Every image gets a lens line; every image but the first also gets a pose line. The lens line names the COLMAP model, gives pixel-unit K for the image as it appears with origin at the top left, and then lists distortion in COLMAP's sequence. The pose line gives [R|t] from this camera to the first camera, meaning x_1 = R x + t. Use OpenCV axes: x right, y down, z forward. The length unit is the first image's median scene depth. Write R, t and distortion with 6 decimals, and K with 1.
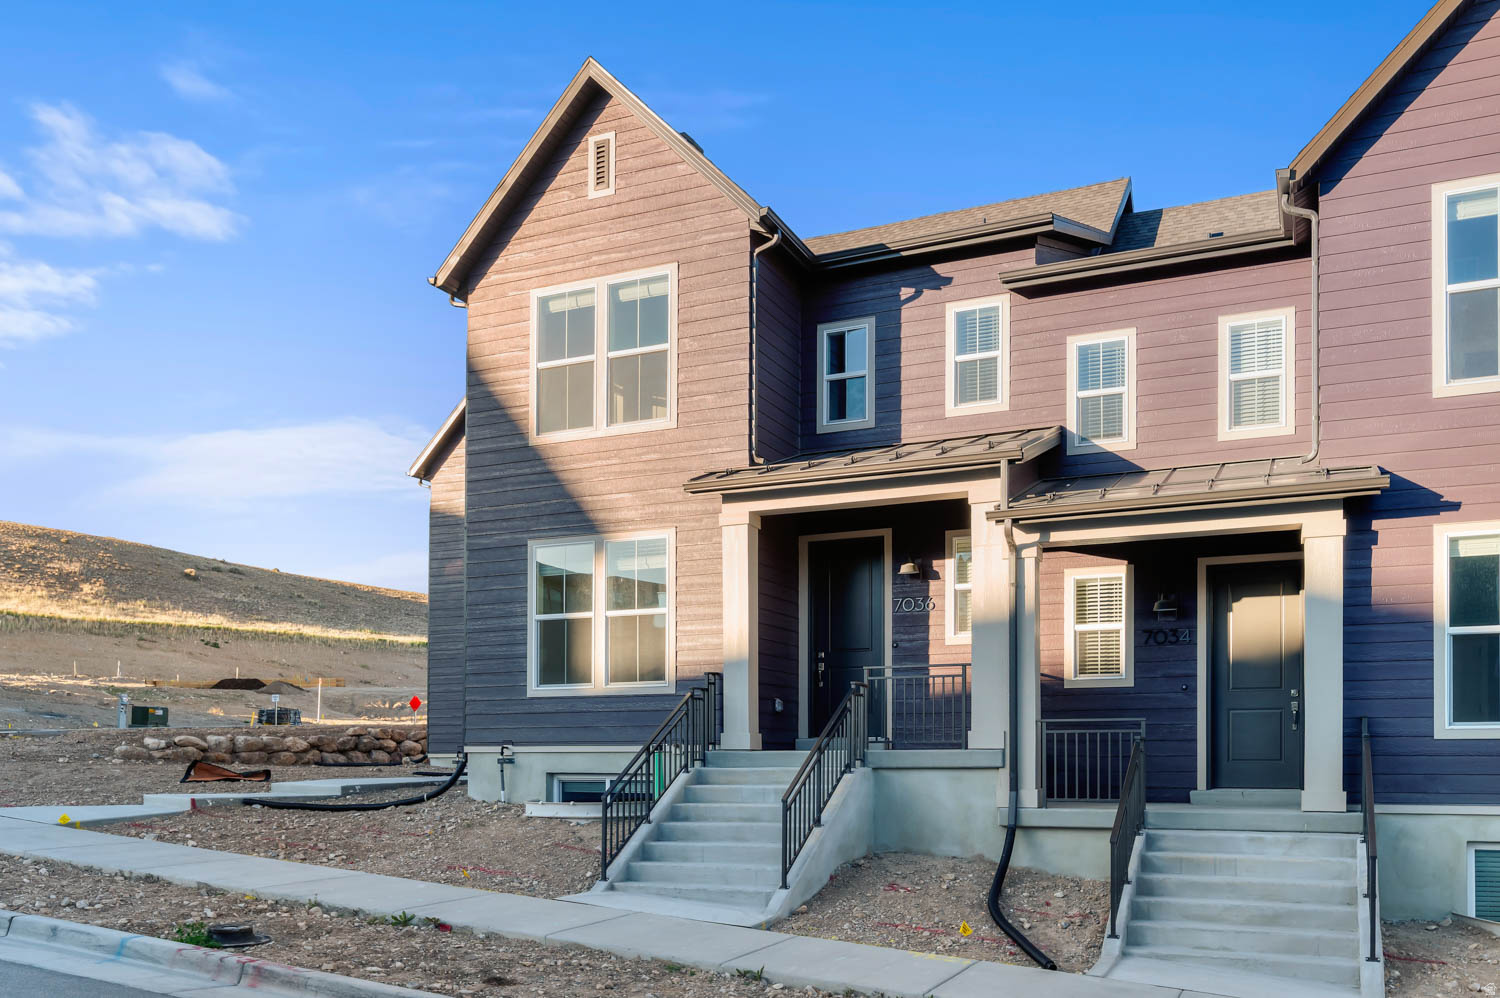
lens RADIAL K [[1226.5, 0, 751.8], [0, 1226.5, 755.8], [0, 0, 1]] dist [0.003502, -0.004531]
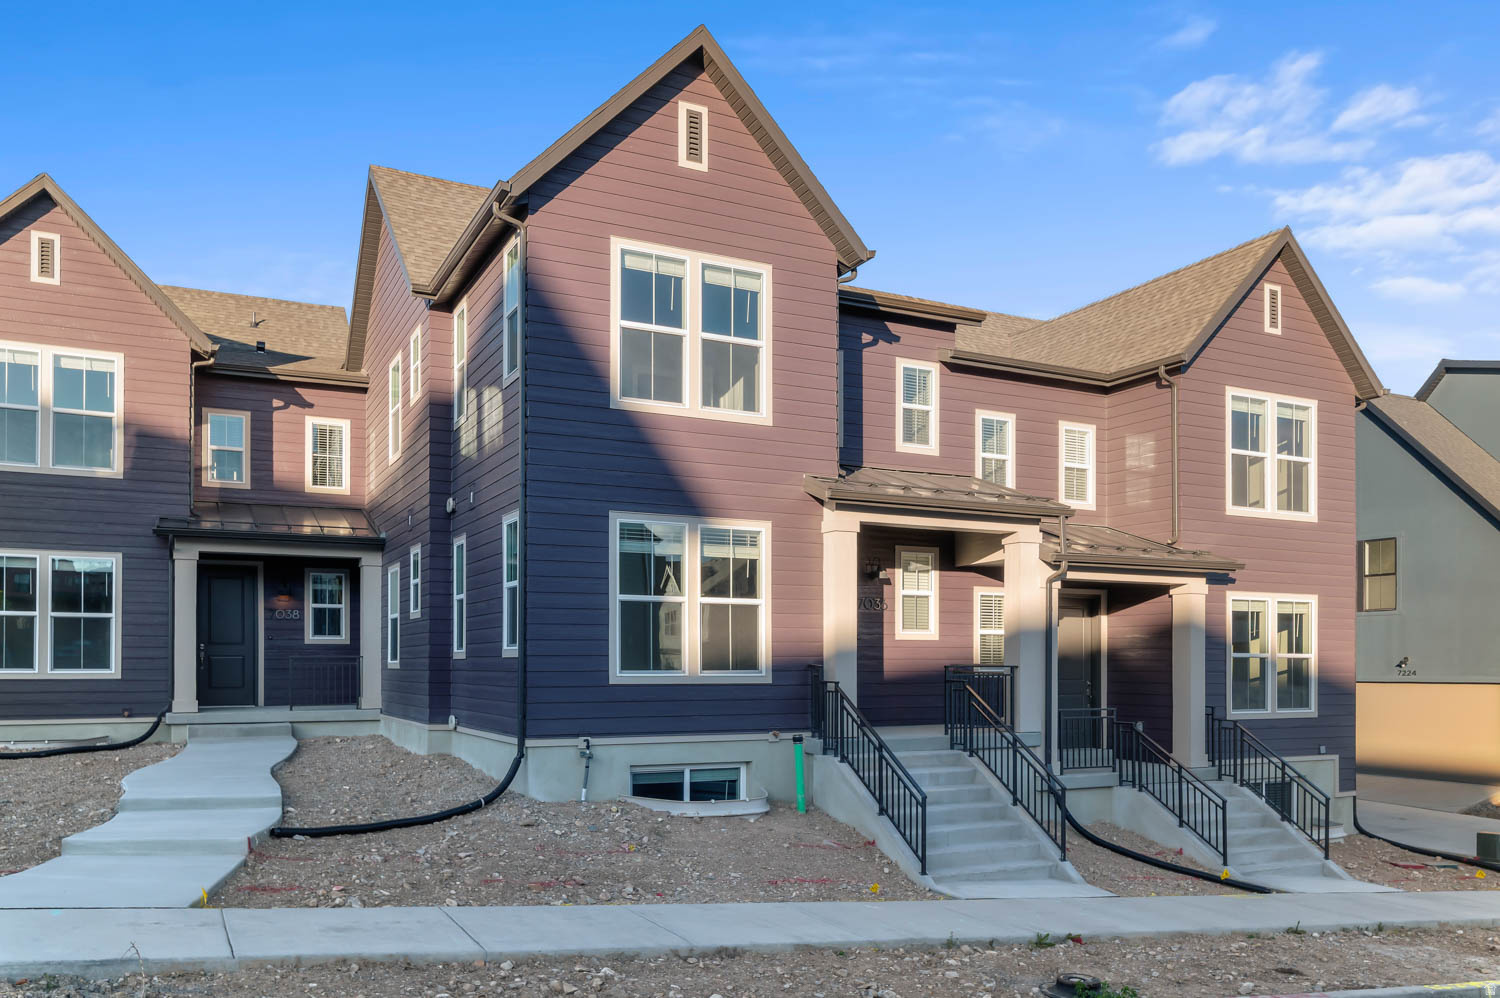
lens RADIAL K [[1136.5, 0, 750.2], [0, 1136.5, 667.4], [0, 0, 1]] dist [-0.001051, -0.000986]
pose [[0.636236, 0.001035, 0.771494, -0.807817], [-0.005851, 0.999977, 0.003483, -0.066846], [-0.771472, -0.006730, 0.636227, 0.401651]]
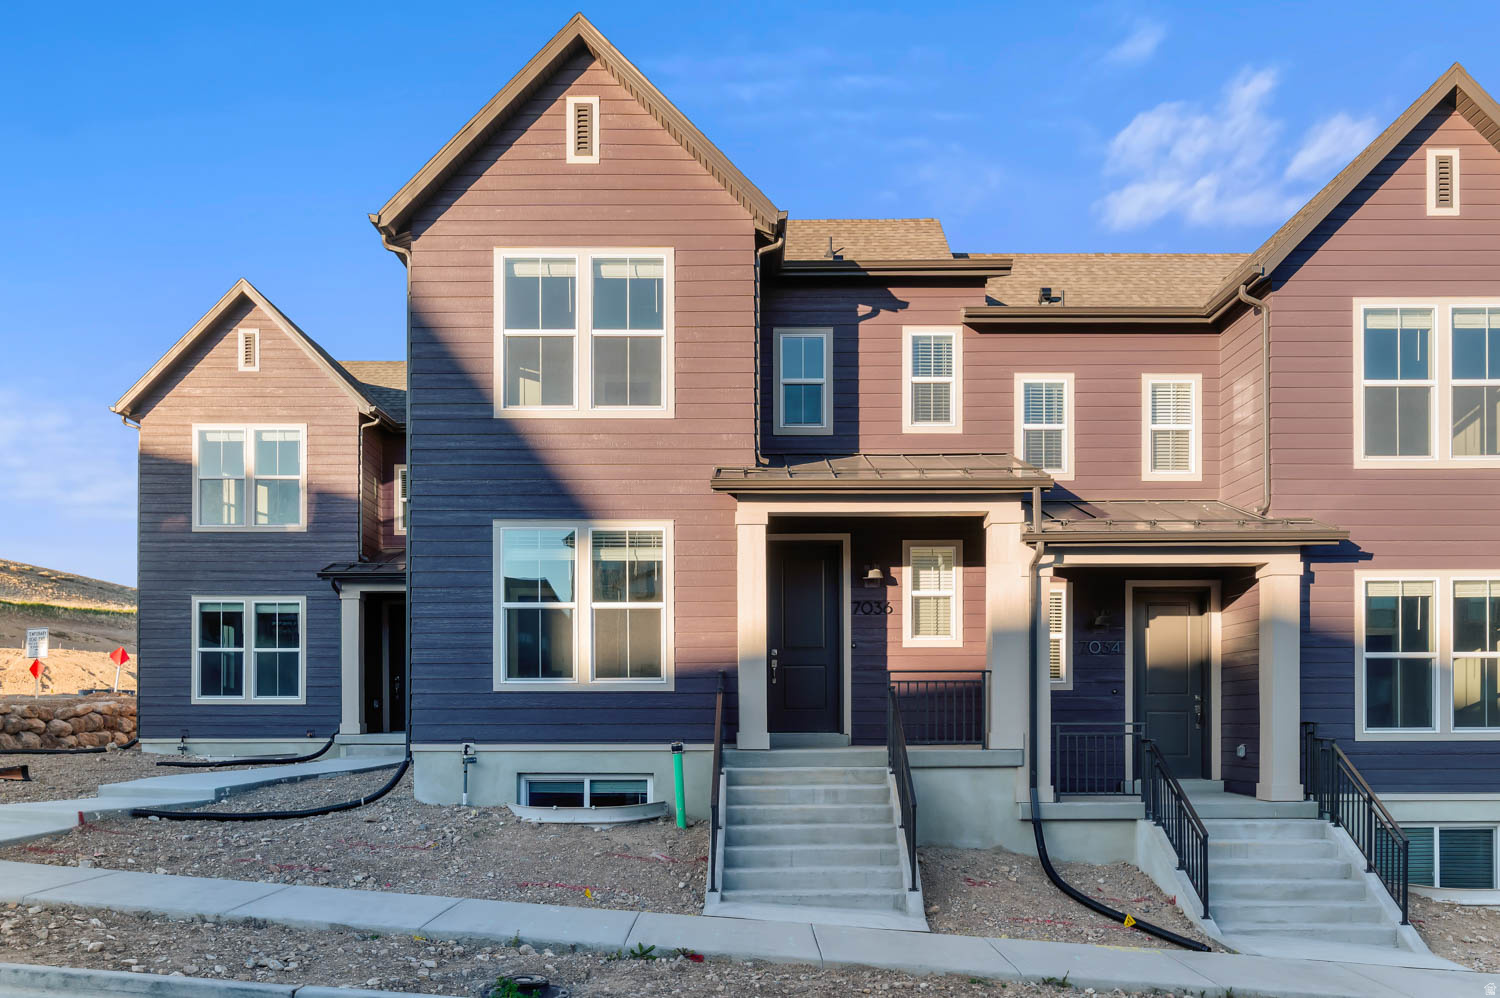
lens RADIAL K [[1205.3, 0, 745.6], [0, 1205.3, 729.3], [0, 0, 1]] dist [0.003140, 0.004386]
pose [[0.912727, -0.003767, 0.408553, -0.400426], [-0.000059, 0.999956, 0.009351, -0.028950], [-0.408570, -0.008559, 0.912687, 0.099111]]
